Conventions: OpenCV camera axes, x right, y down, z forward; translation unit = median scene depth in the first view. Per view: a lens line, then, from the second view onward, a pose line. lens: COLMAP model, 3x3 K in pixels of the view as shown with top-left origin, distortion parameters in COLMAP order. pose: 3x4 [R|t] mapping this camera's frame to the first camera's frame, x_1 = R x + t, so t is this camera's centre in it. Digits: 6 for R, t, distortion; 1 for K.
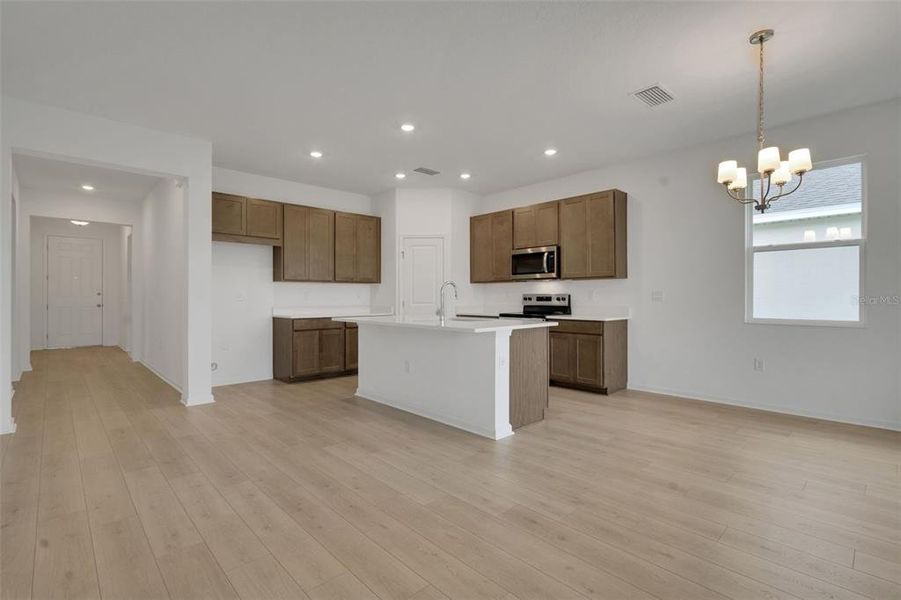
lens RADIAL K [[421.6, 0, 444.0], [0, 421.6, 298.1], [0, 0, 1]] dist [-0.015340, -0.000044]
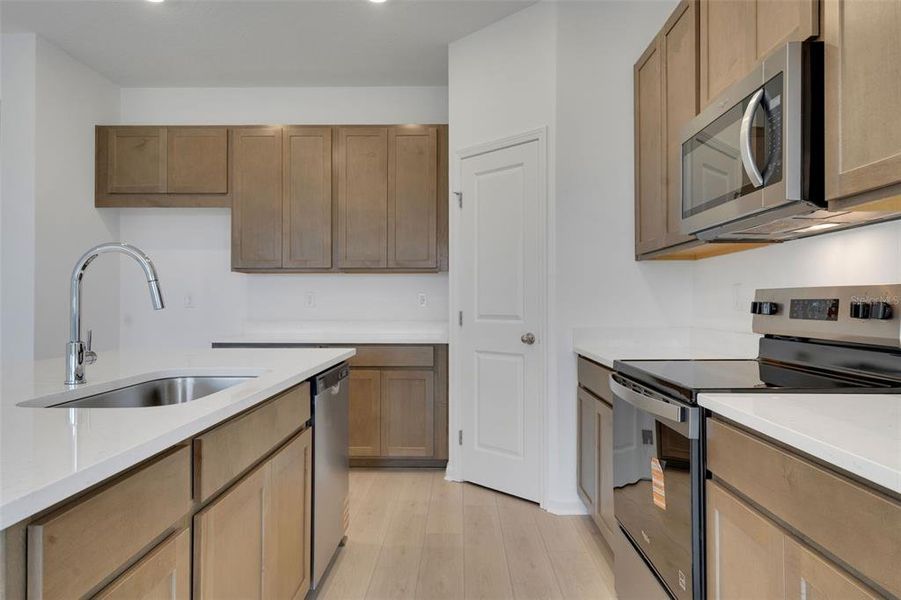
lens RADIAL K [[569.6, 0, 452.1], [0, 569.6, 297.4], [0, 0, 1]] dist [0.002568, 0.001516]
pose [[0.713060, -0.005385, -0.701083, 0.314593], [-0.003512, 0.999931, -0.011252, -0.000491], [0.701094, 0.010485, 0.712991, 0.648921]]
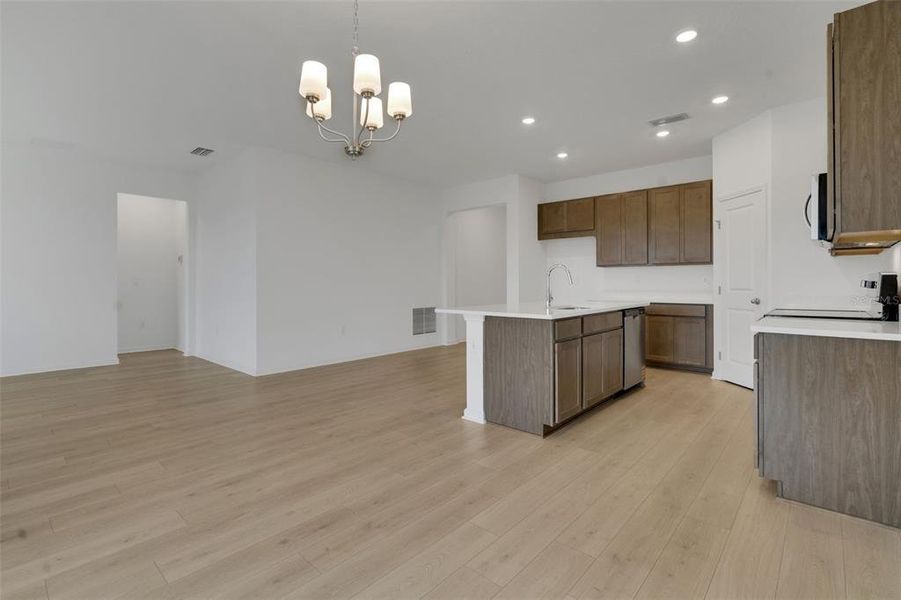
lens RADIAL K [[421.6, 0, 449.3], [0, 421.6, 283.8], [0, 0, 1]] dist [-0.015340, -0.000044]
pose [[0.073911, 0.004514, -0.997255, 0.664783], [0.000066, 0.999990, 0.004532, -0.001038], [0.997265, -0.000401, 0.073910, 0.507312]]
